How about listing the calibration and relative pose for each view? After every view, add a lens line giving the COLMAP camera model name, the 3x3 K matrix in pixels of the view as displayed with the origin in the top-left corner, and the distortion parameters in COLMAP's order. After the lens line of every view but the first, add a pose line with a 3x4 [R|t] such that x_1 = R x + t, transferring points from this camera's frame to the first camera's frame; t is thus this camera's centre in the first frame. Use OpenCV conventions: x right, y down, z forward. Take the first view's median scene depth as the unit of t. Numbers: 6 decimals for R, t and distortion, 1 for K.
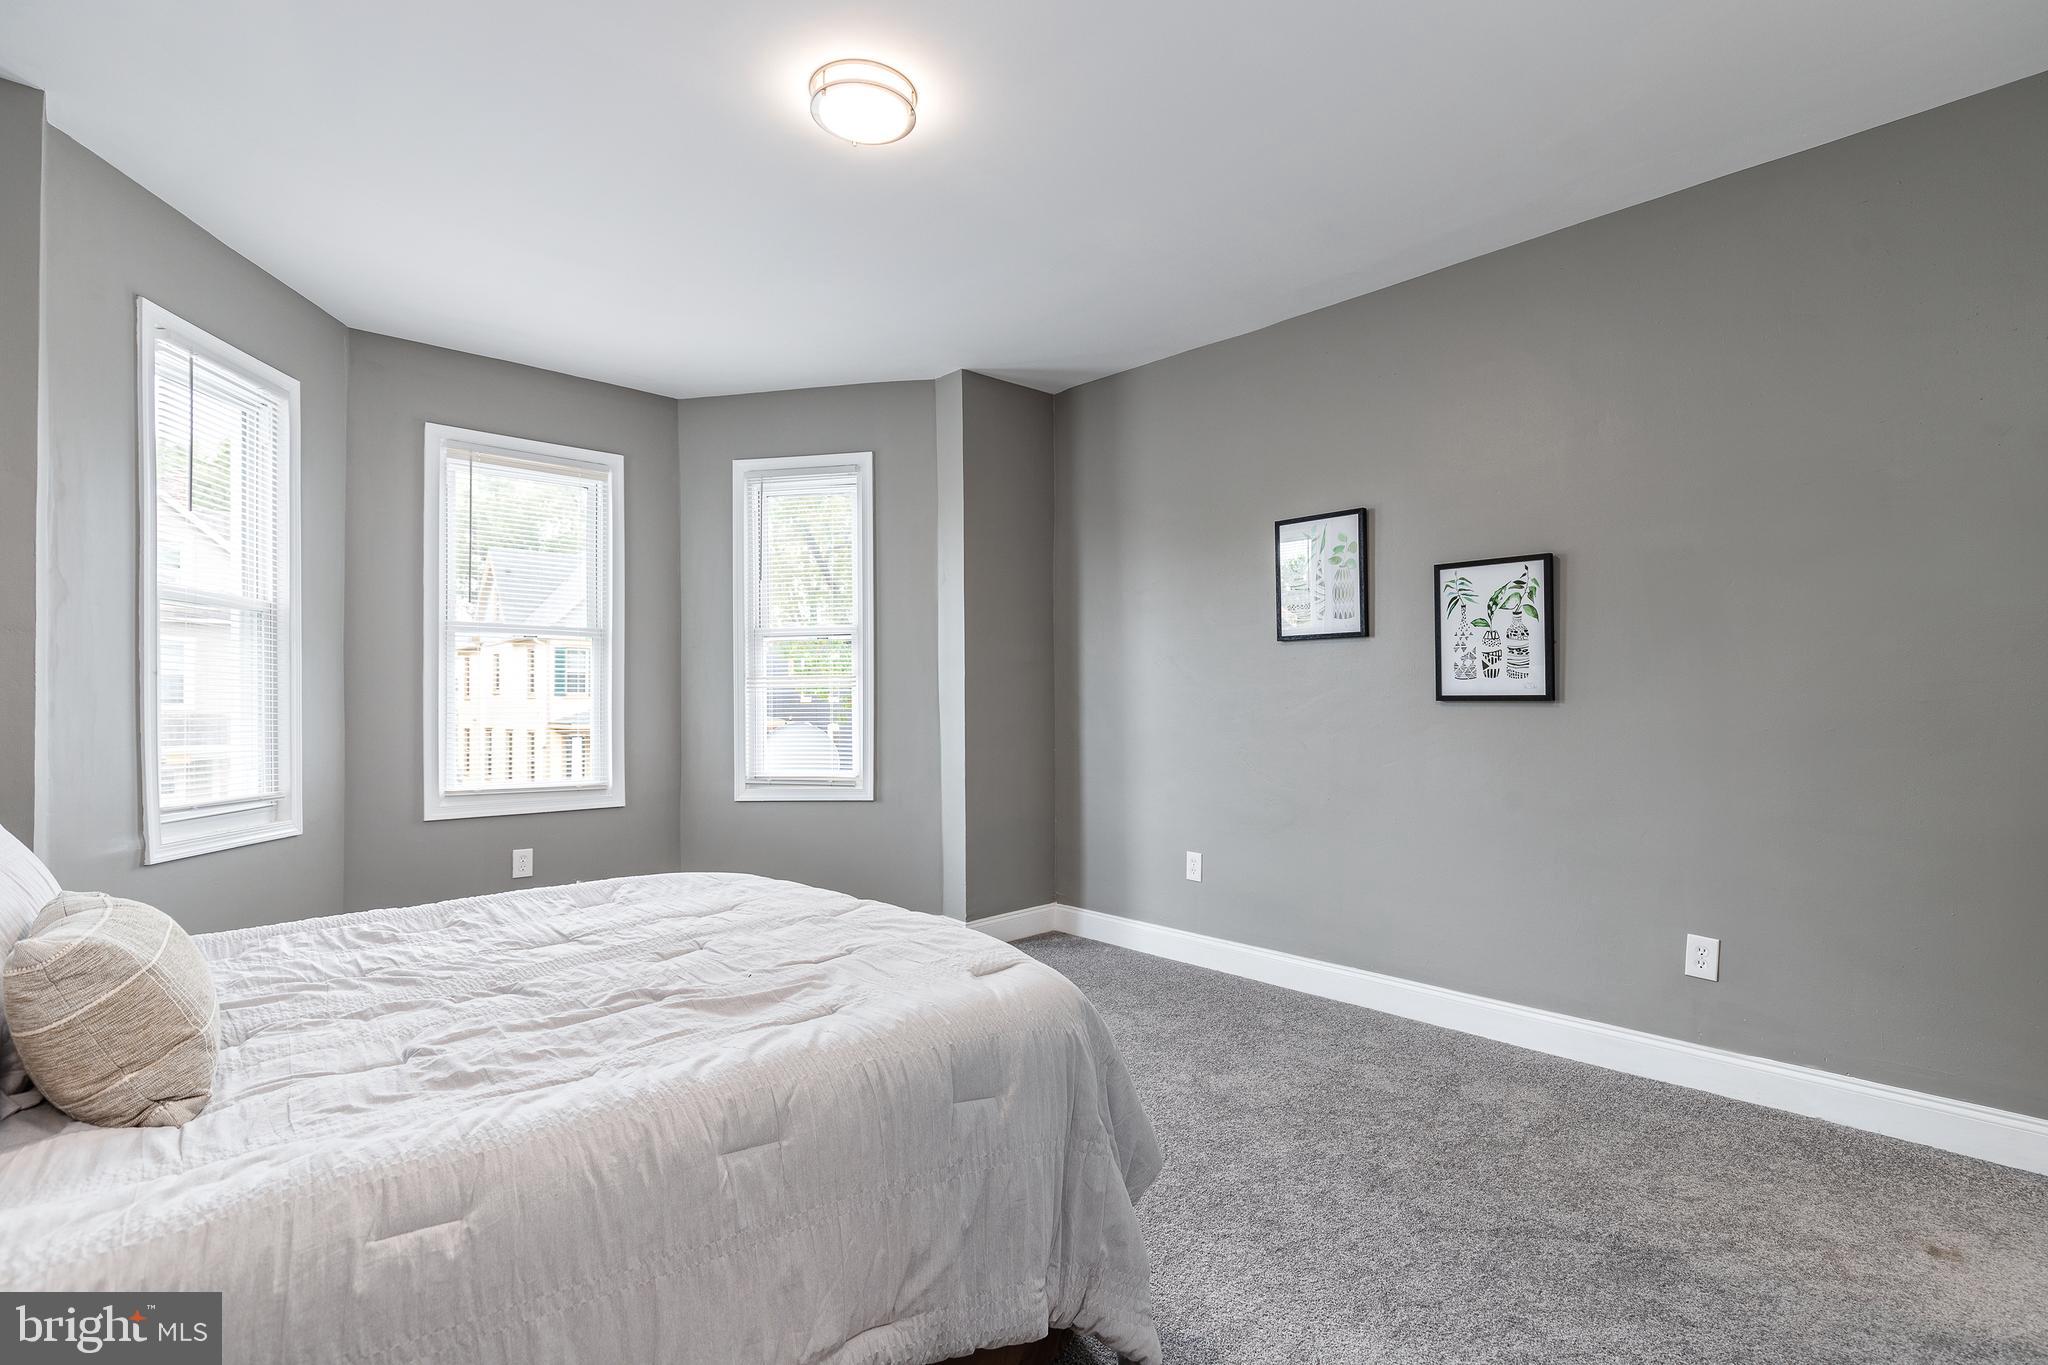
lens RADIAL K [[970.8, 0, 1035.5], [0, 970.8, 694.2], [0, 0, 1]] dist [0.009674, -0.001360]
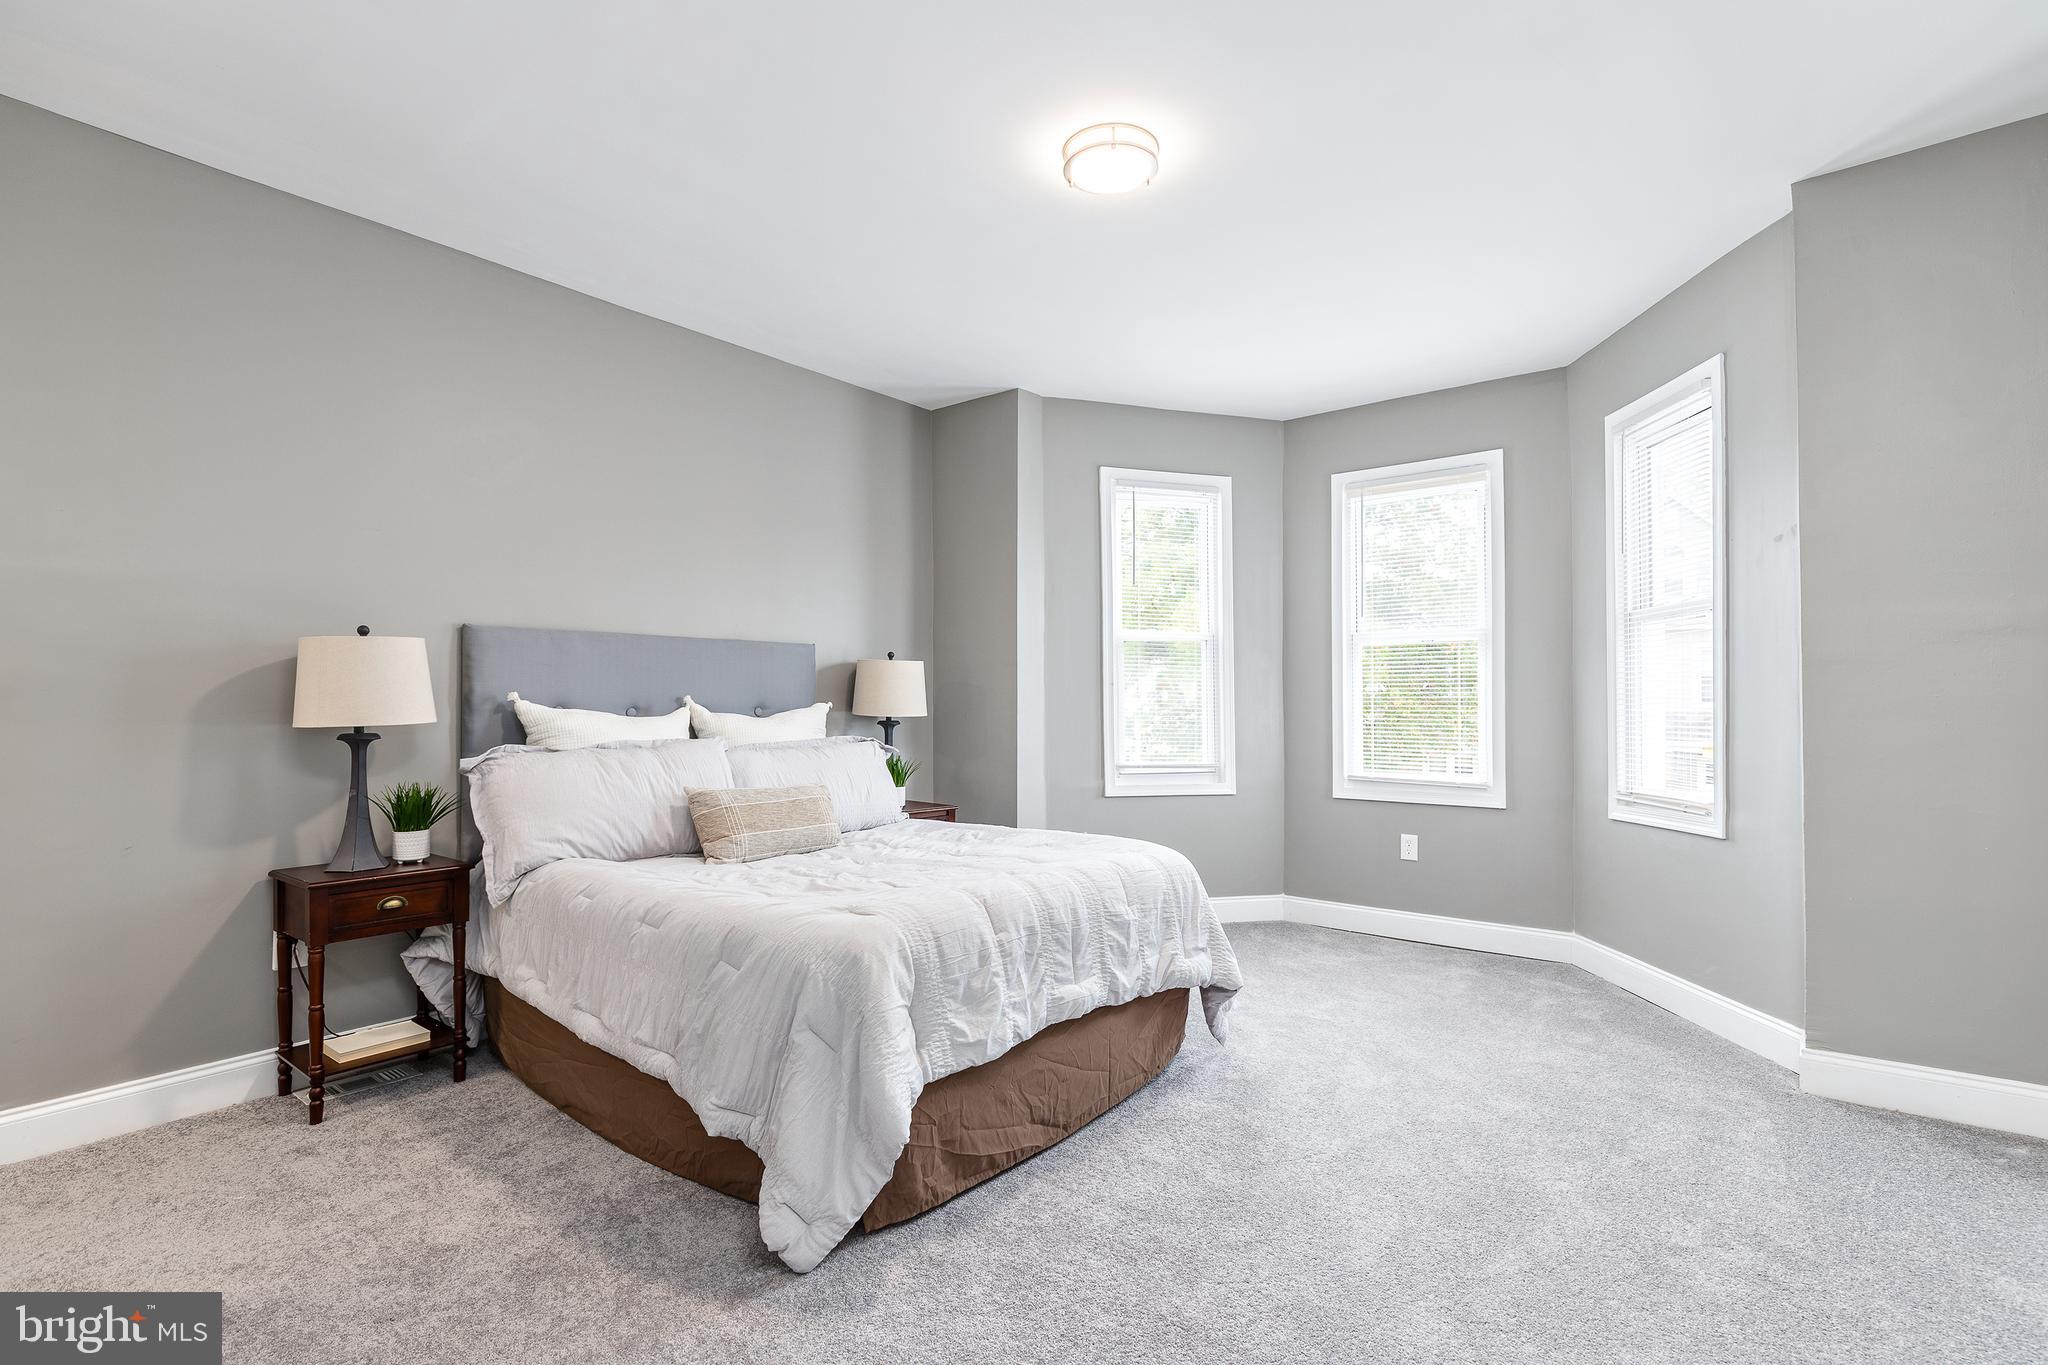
lens RADIAL K [[970.8, 0, 1029.9], [0, 970.8, 685.8], [0, 0, 1]] dist [0.009674, -0.001360]
pose [[0.153073, -0.013523, -0.988122, 0.470156], [0.005589, 0.999902, -0.012818, 0.002421], [0.988199, -0.003560, 0.153134, 0.386046]]
